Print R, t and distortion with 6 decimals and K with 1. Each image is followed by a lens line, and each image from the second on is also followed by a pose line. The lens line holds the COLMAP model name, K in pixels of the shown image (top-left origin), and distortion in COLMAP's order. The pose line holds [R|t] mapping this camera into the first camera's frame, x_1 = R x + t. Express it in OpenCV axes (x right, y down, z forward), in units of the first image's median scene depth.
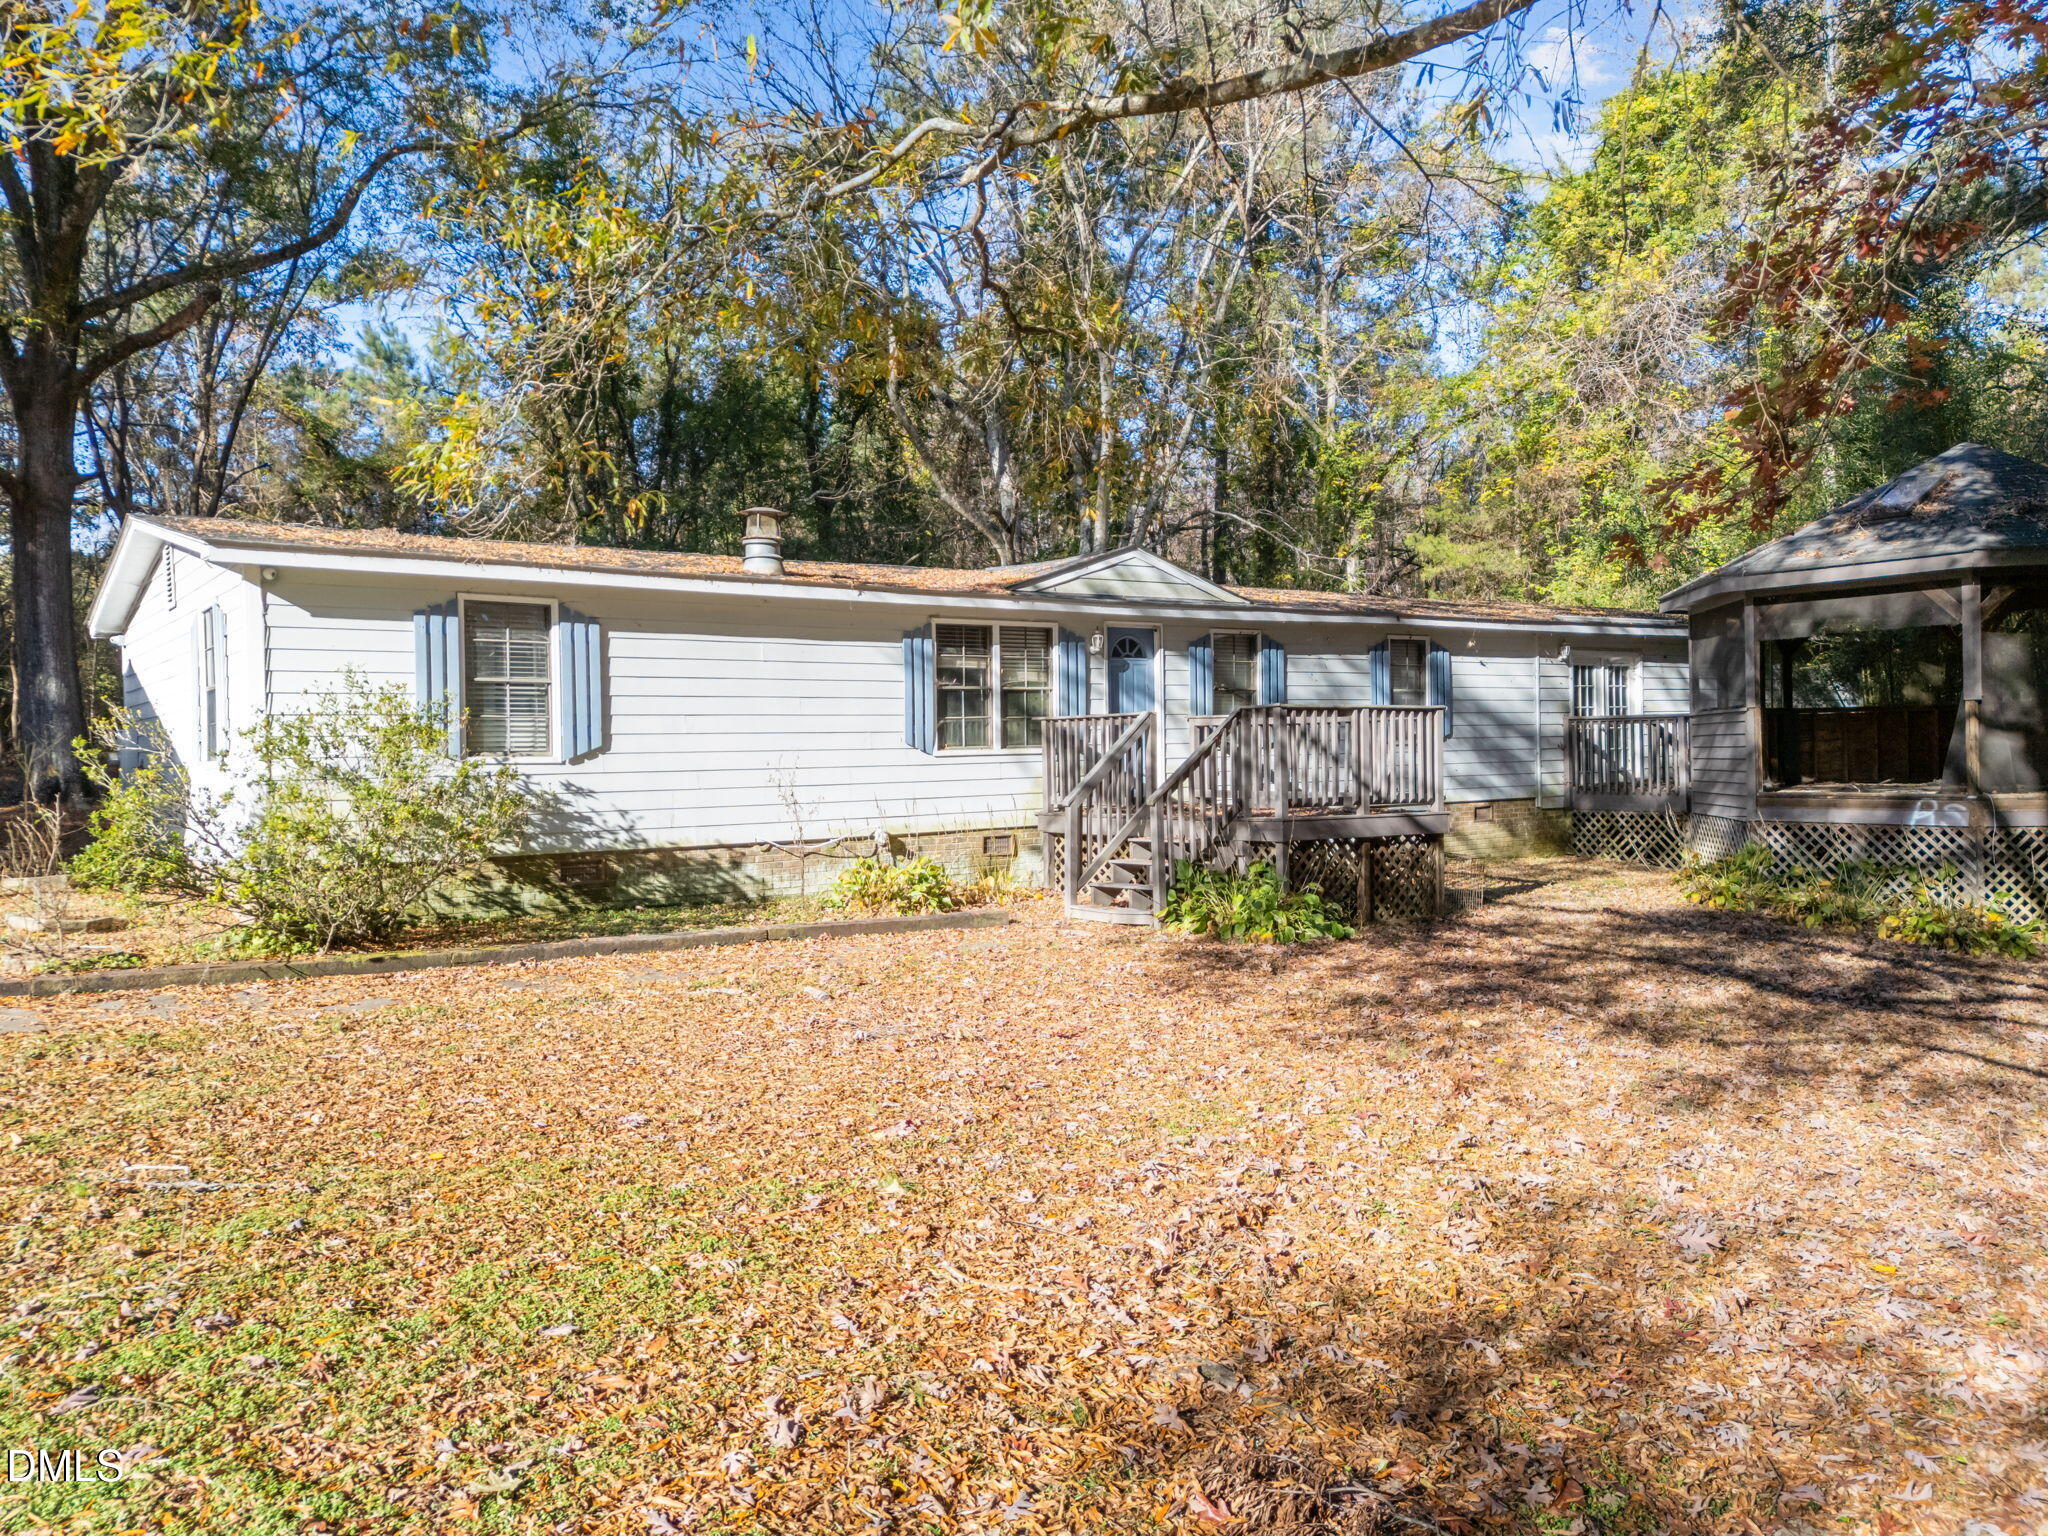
lens RADIAL K [[1495.9, 0, 1024.0], [0, 1495.9, 768.0], [0, 0, 1]] dist [0.076953, -0.058092]
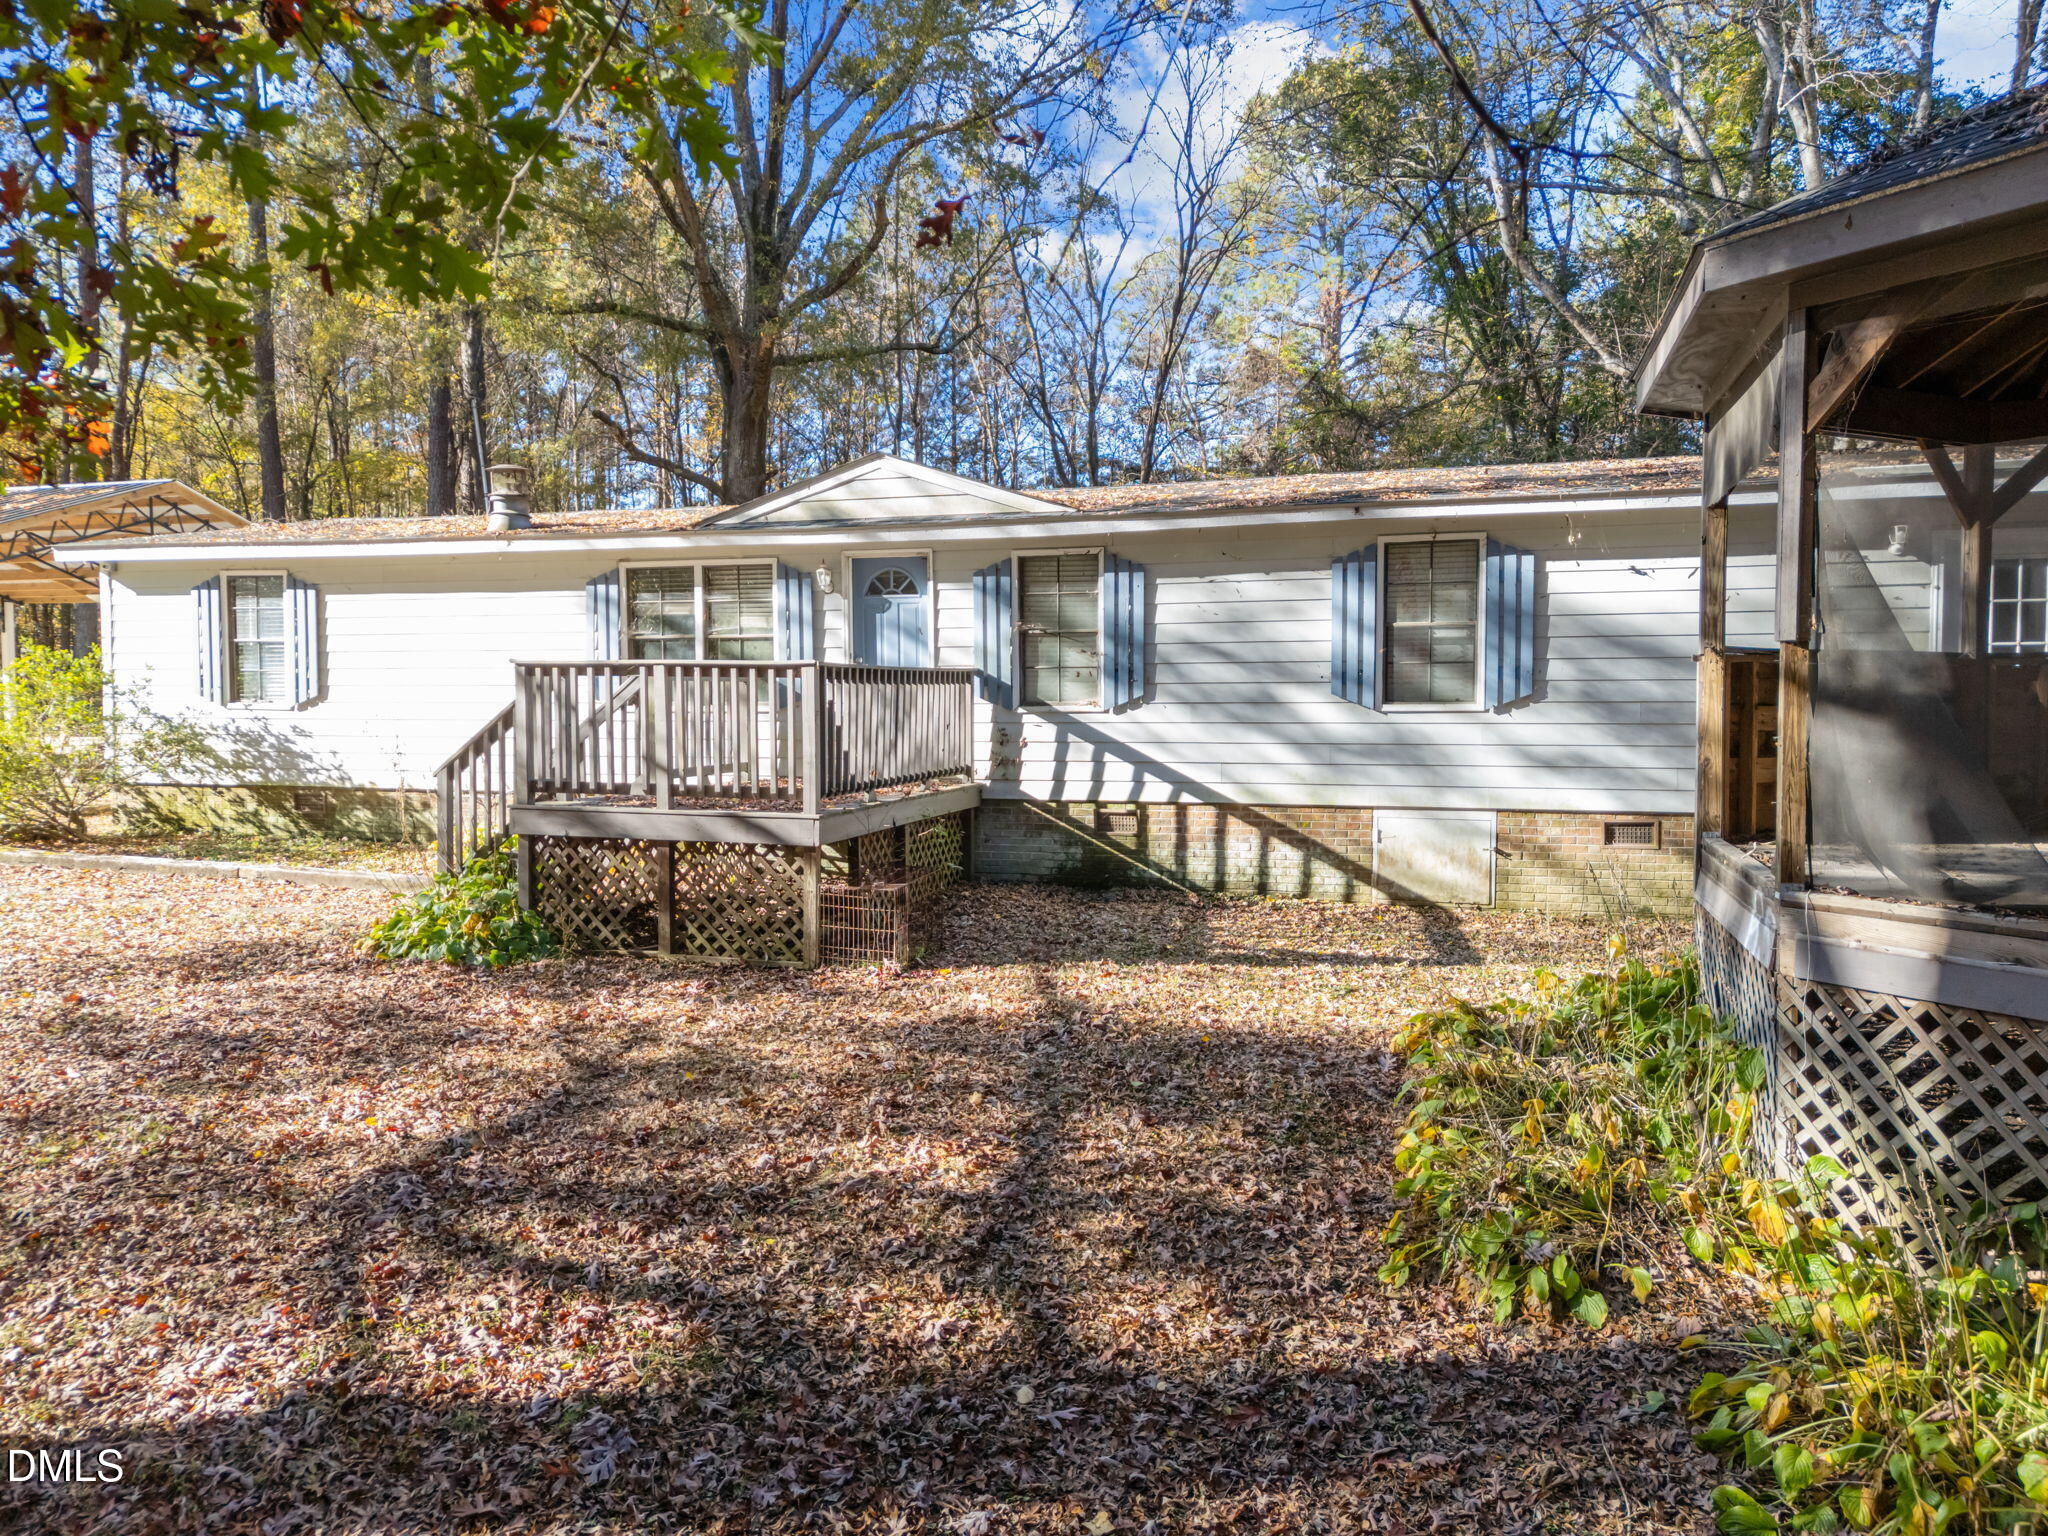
lens RADIAL K [[1495.9, 0, 1024.0], [0, 1495.9, 768.0], [0, 0, 1]] dist [0.076953, -0.058092]
pose [[0.574739, 0.054525, -0.816518, 0.960490], [-0.025008, 0.998482, 0.049073, -0.028597], [0.817954, -0.007784, 0.575230, 0.755237]]
